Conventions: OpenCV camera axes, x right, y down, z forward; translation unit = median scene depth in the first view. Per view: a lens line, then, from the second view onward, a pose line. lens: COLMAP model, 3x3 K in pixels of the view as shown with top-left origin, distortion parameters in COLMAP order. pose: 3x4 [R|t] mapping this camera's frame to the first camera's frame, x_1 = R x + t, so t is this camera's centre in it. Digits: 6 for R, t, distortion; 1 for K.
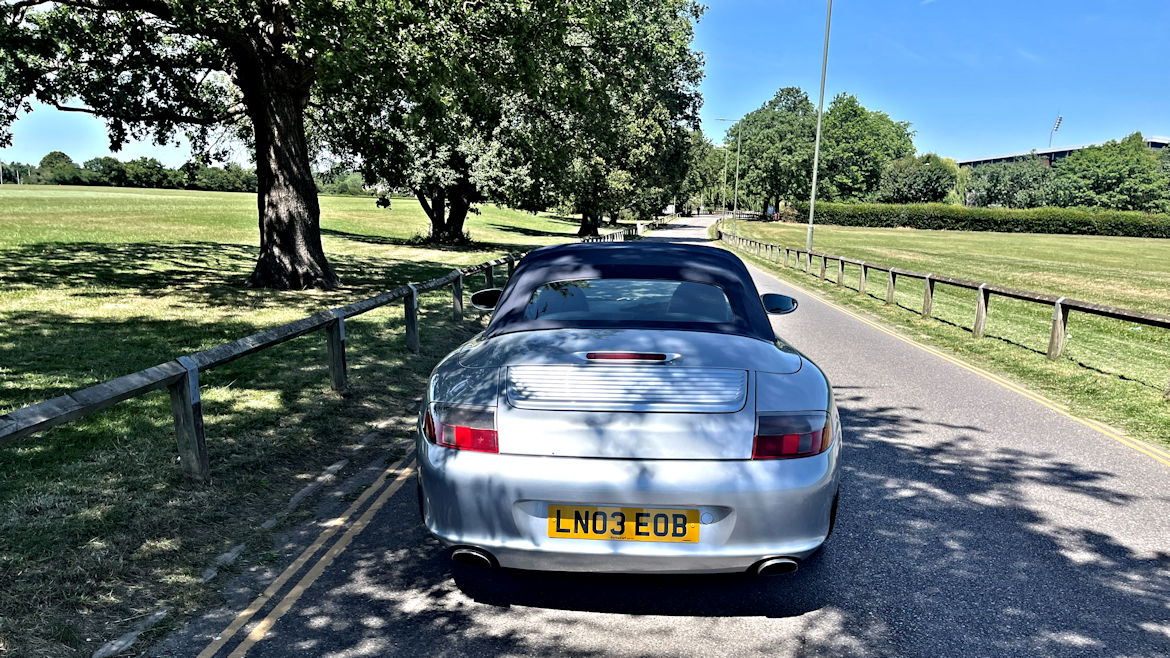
lens RADIAL K [[849.5, 0, 592.9], [0, 849.5, 329.3], [0, 0, 1]] dist [0.049191, 0.001620]
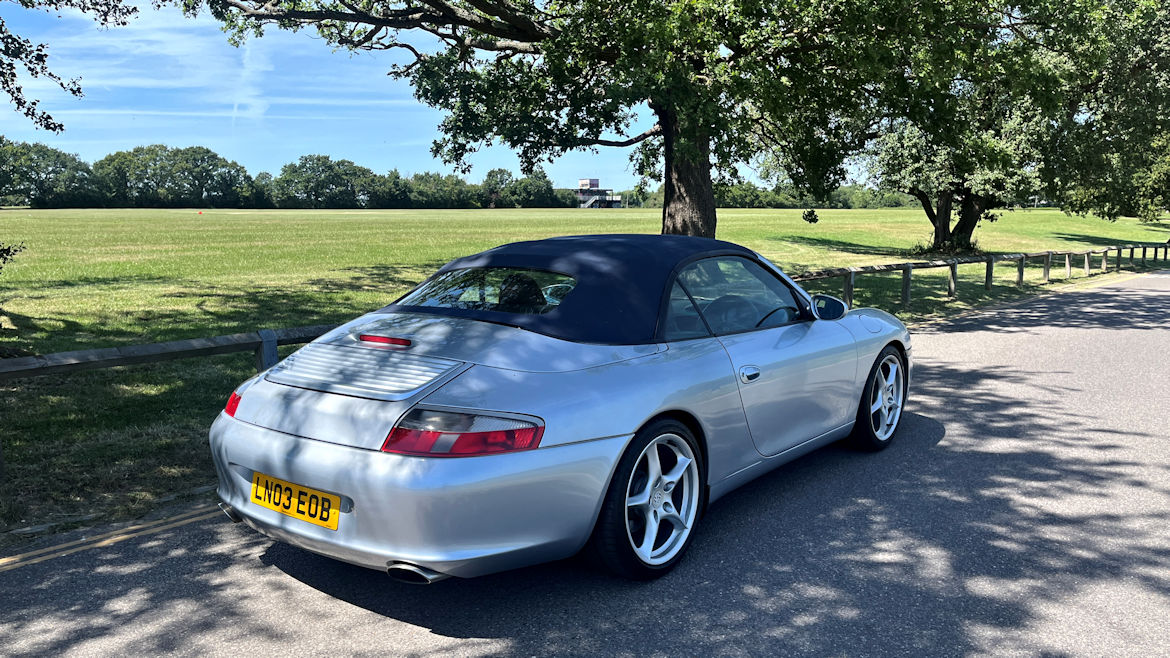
lens RADIAL K [[849.5, 0, 592.9], [0, 849.5, 329.3], [0, 0, 1]] dist [0.049191, 0.001620]
pose [[0.825334, 0.045245, -0.562829, 0.845883], [-0.053702, 0.998556, 0.001522, 0.007082], [0.562085, 0.028969, 0.826572, 0.342331]]
